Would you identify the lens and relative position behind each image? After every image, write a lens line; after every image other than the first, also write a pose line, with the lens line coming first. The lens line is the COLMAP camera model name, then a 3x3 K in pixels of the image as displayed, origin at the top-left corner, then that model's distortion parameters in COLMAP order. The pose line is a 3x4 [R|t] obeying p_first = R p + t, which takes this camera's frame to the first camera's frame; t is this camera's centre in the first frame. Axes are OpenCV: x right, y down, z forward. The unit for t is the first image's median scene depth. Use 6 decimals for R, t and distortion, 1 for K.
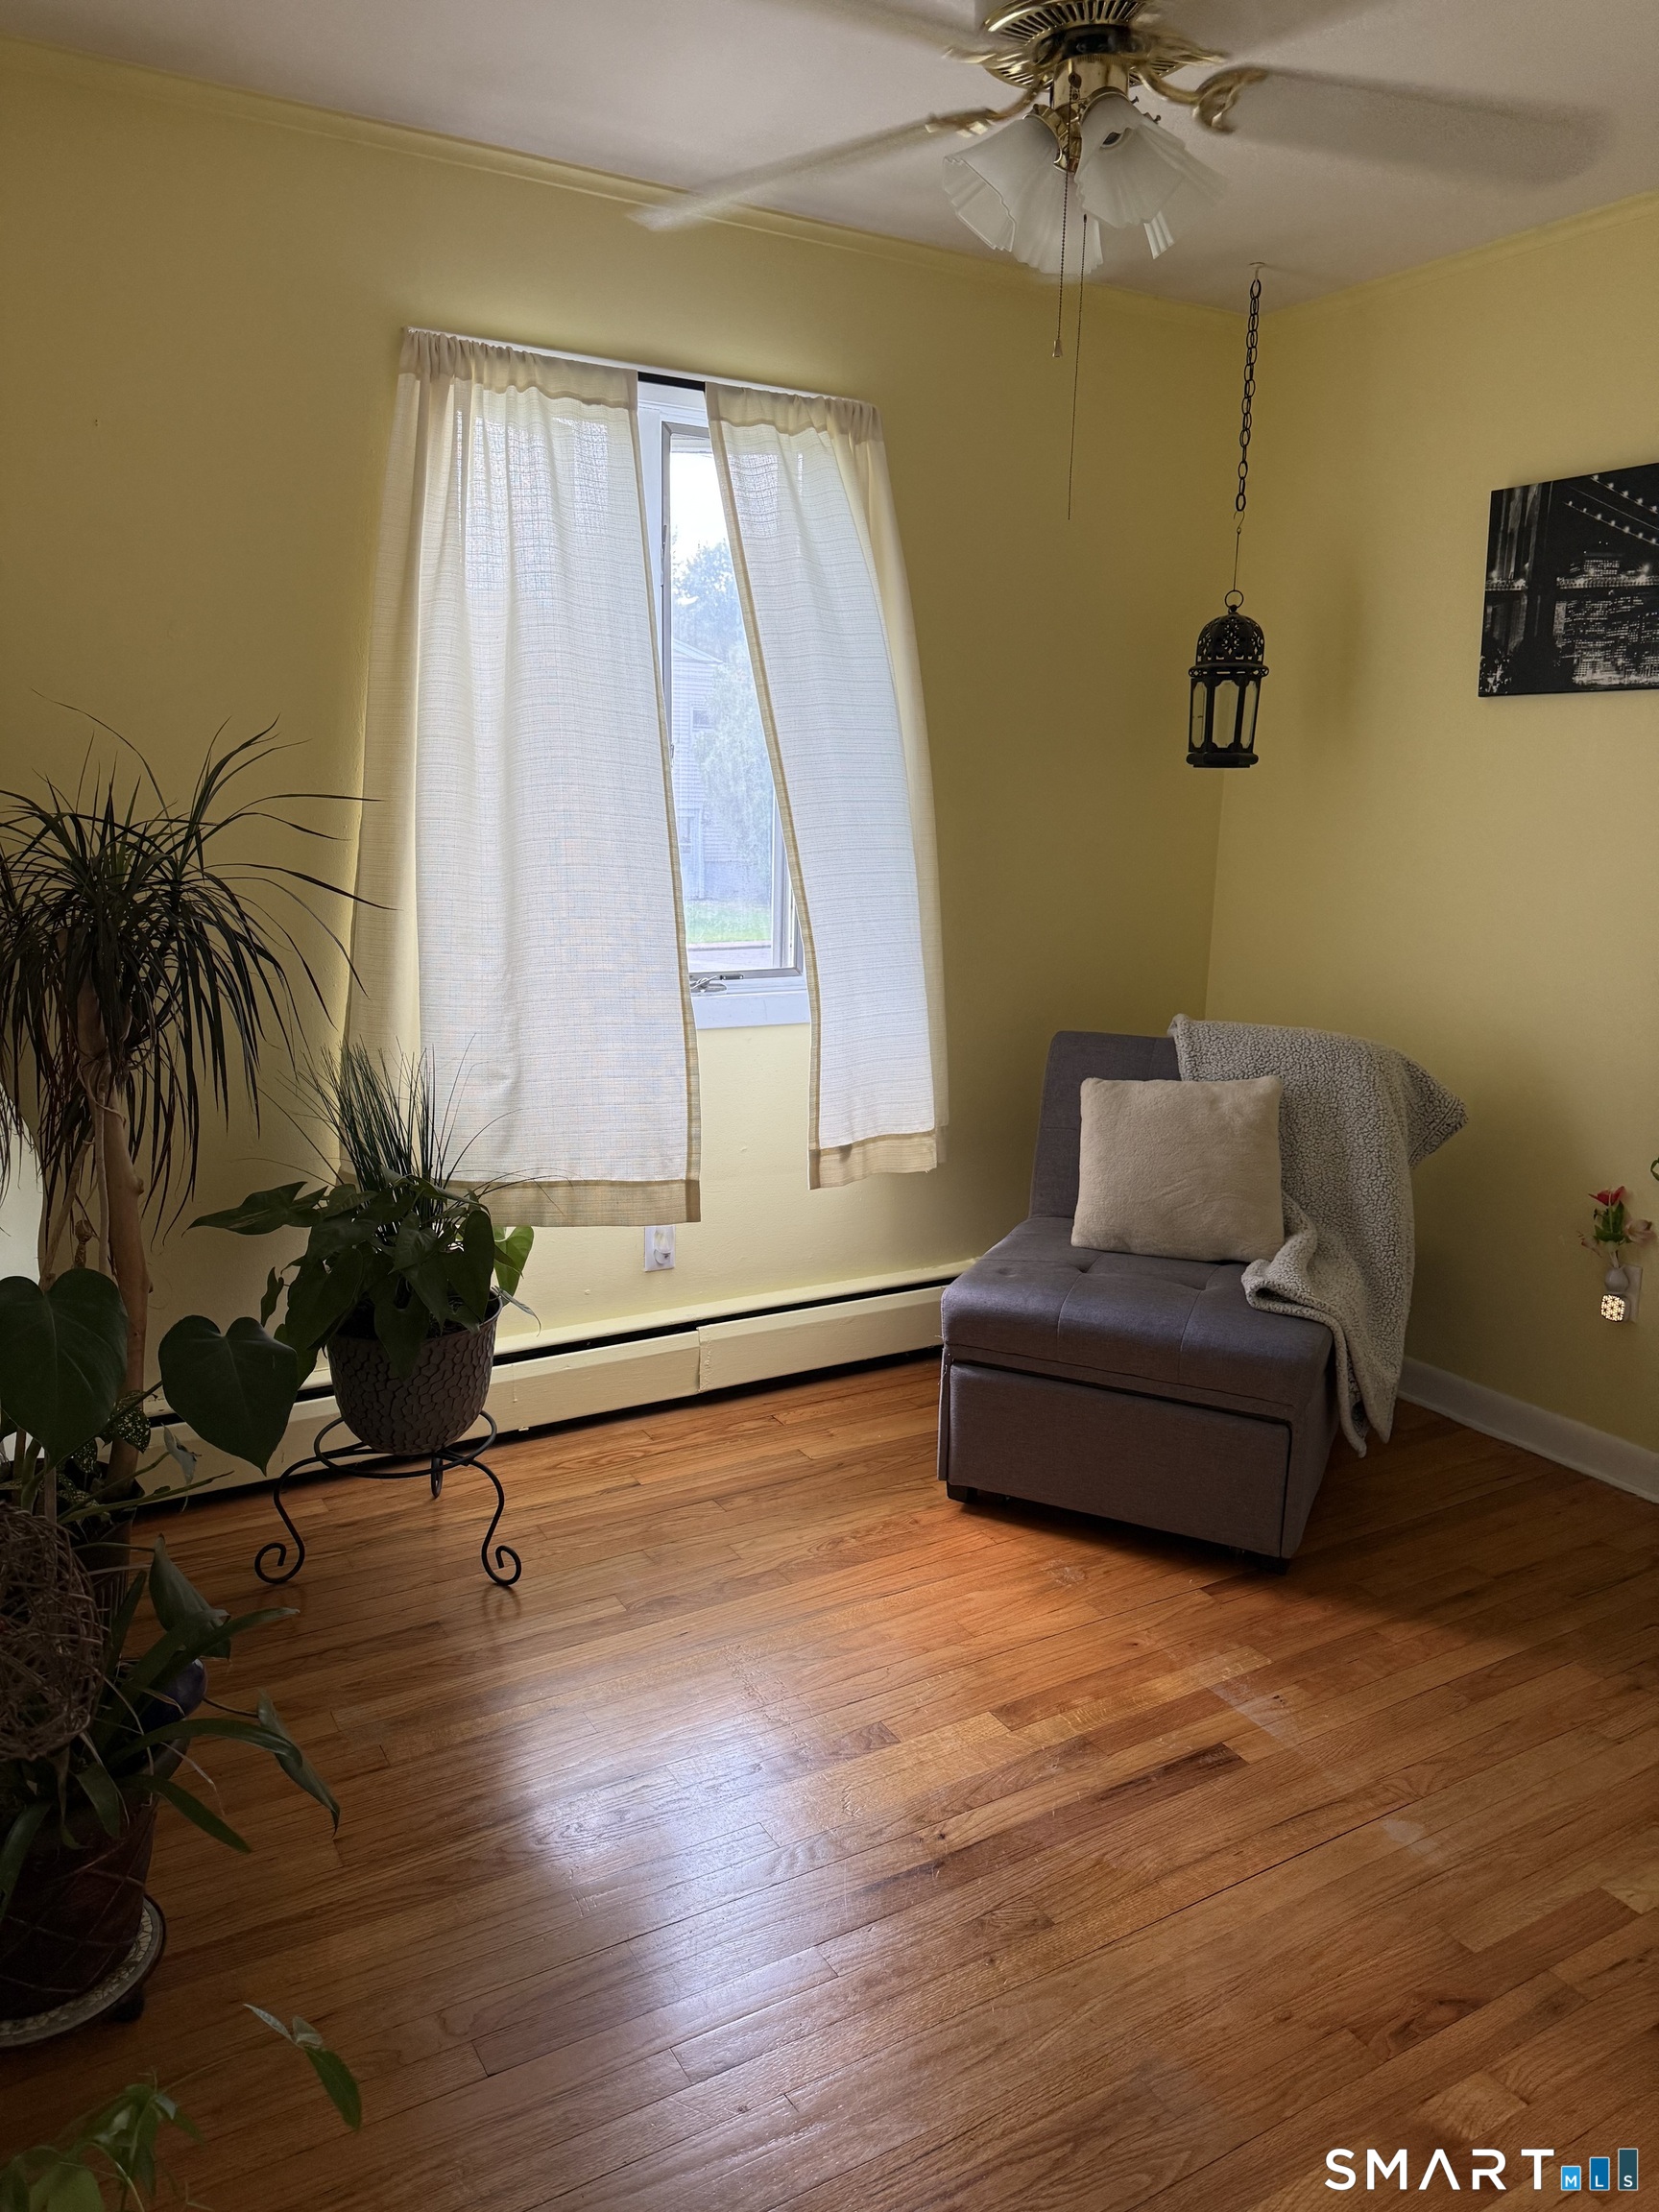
lens RADIAL K [[1558.6, 0, 839.7], [0, 1558.6, 1114.6], [0, 0, 1]] dist [0.136134, -0.262707]
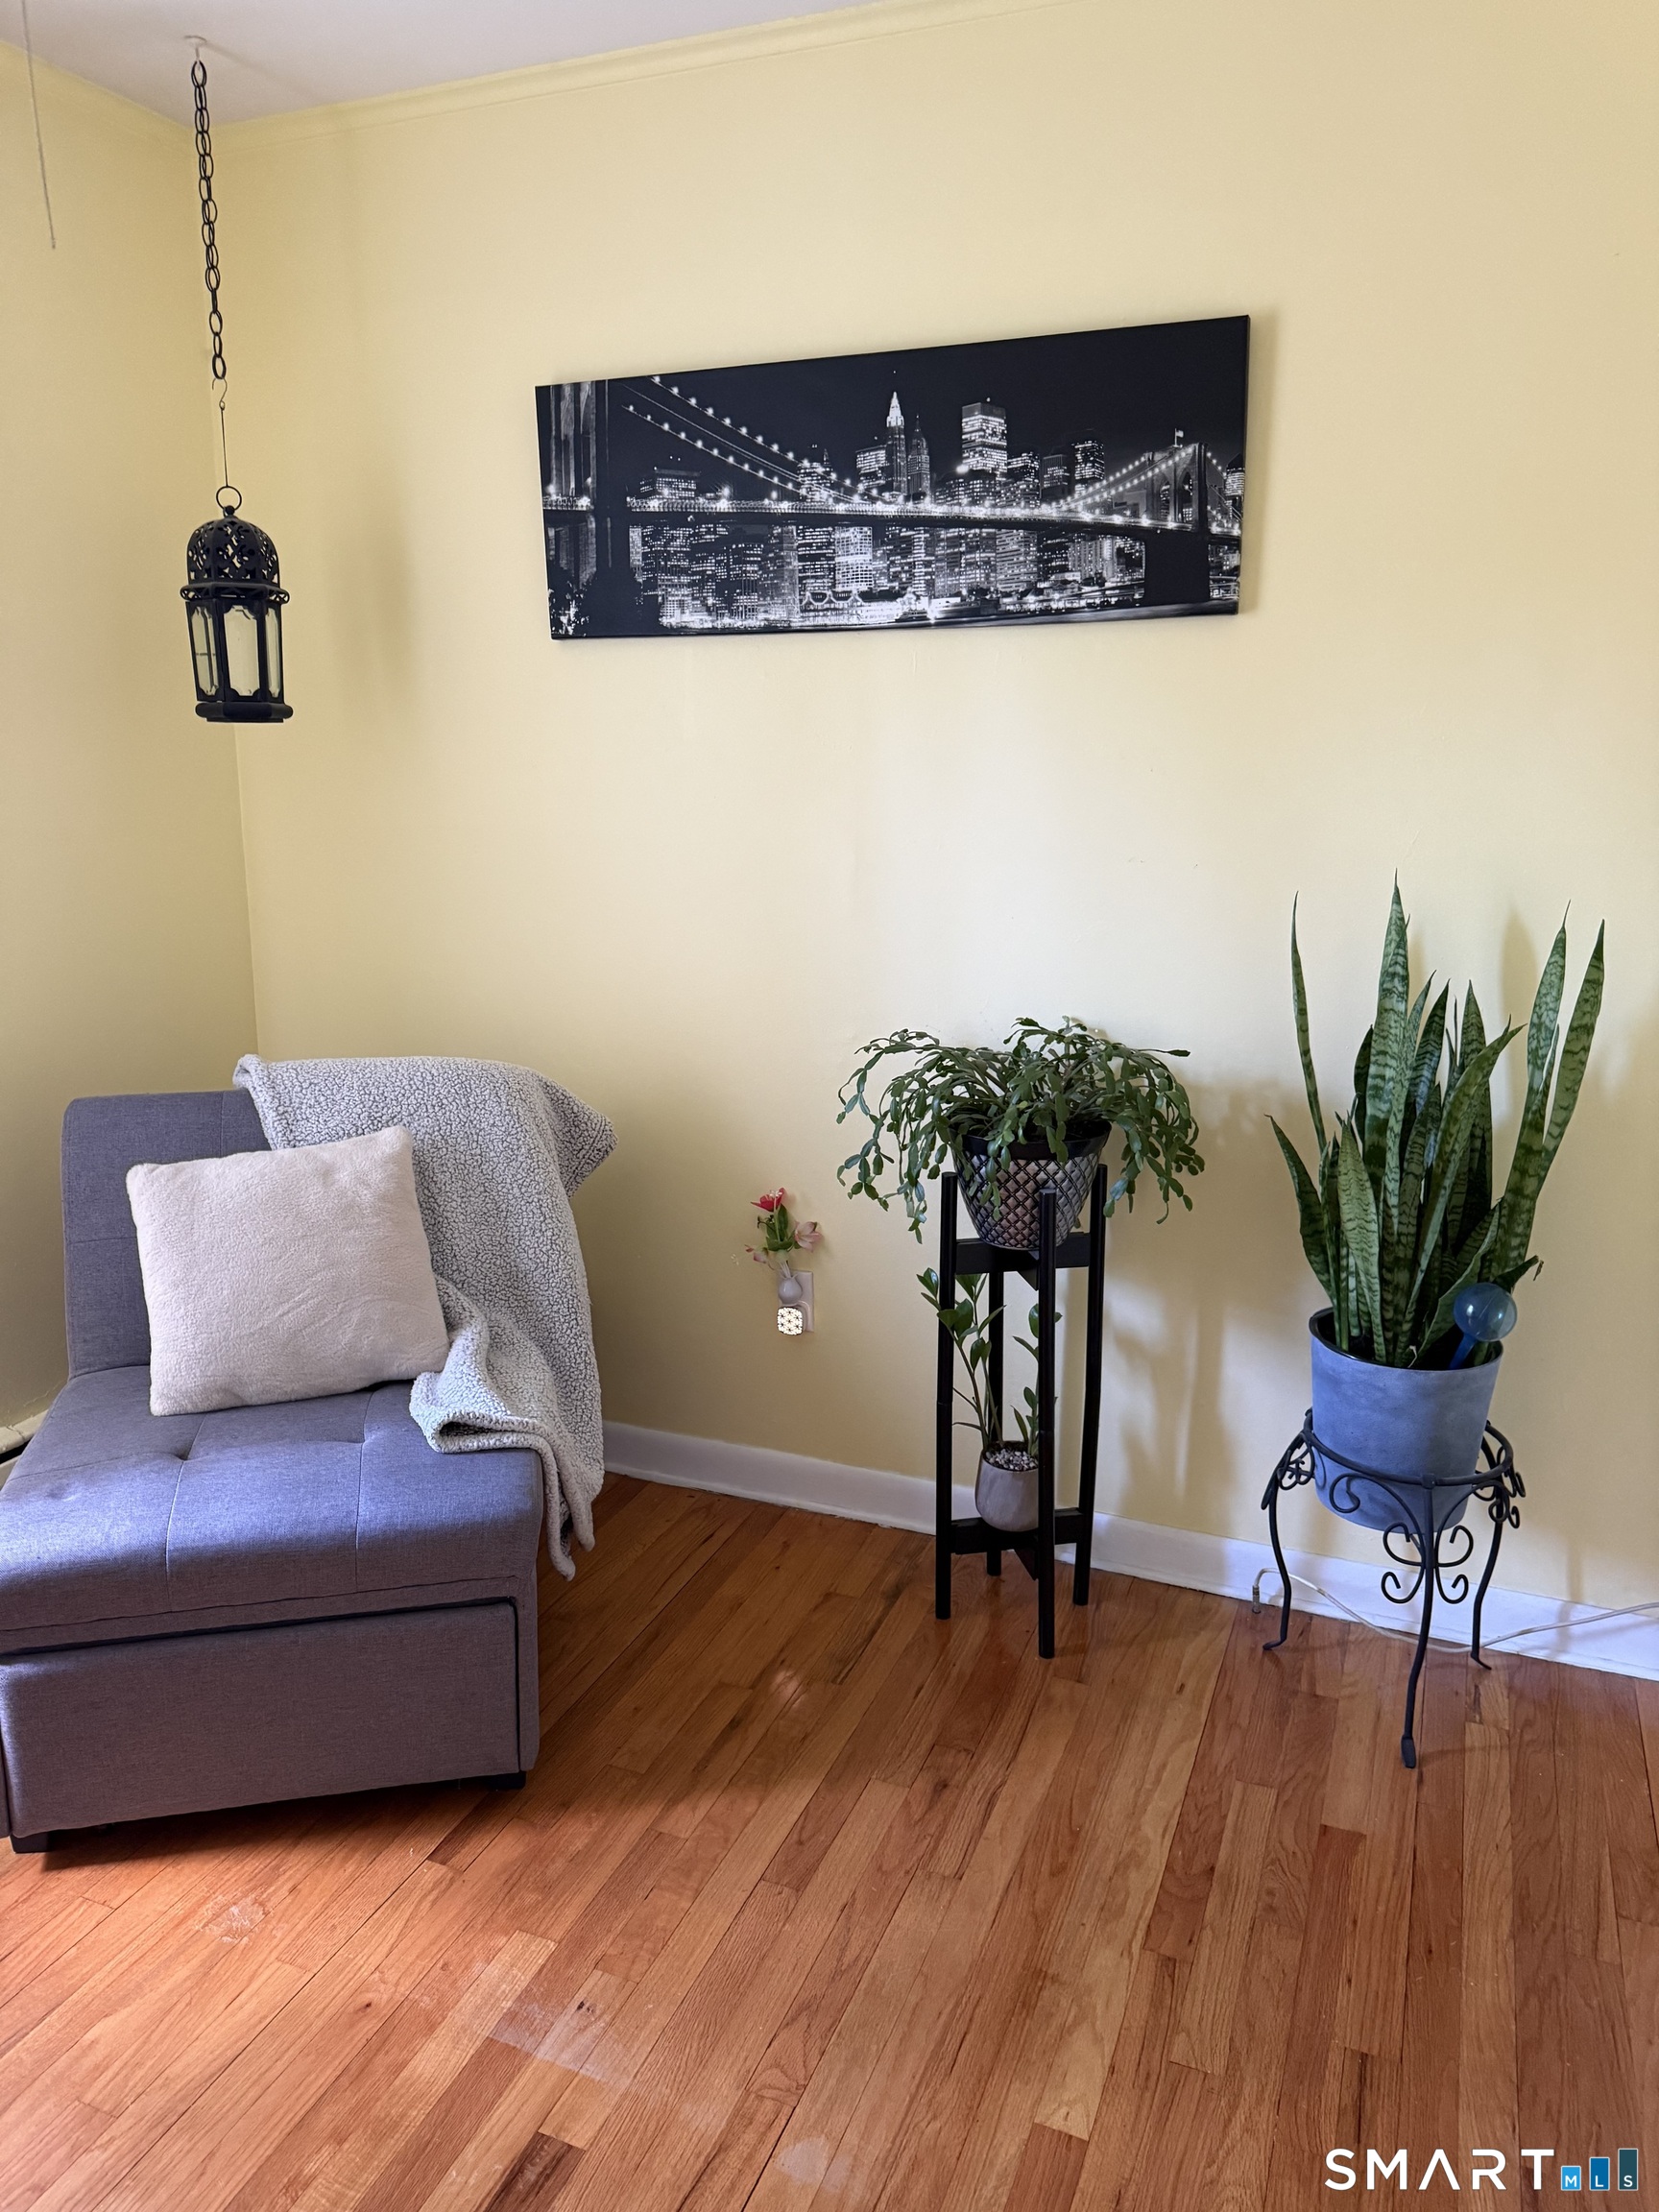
lens RADIAL K [[1562.7, 0, 825.1], [0, 1562.7, 1090.6], [0, 0, 1]] dist [0.066470, -0.085574]
pose [[0.803830, -0.140429, 0.578046, 0.004711], [0.134379, 0.989484, 0.053516, -0.055406], [-0.579483, 0.034659, 0.814247, 0.261825]]
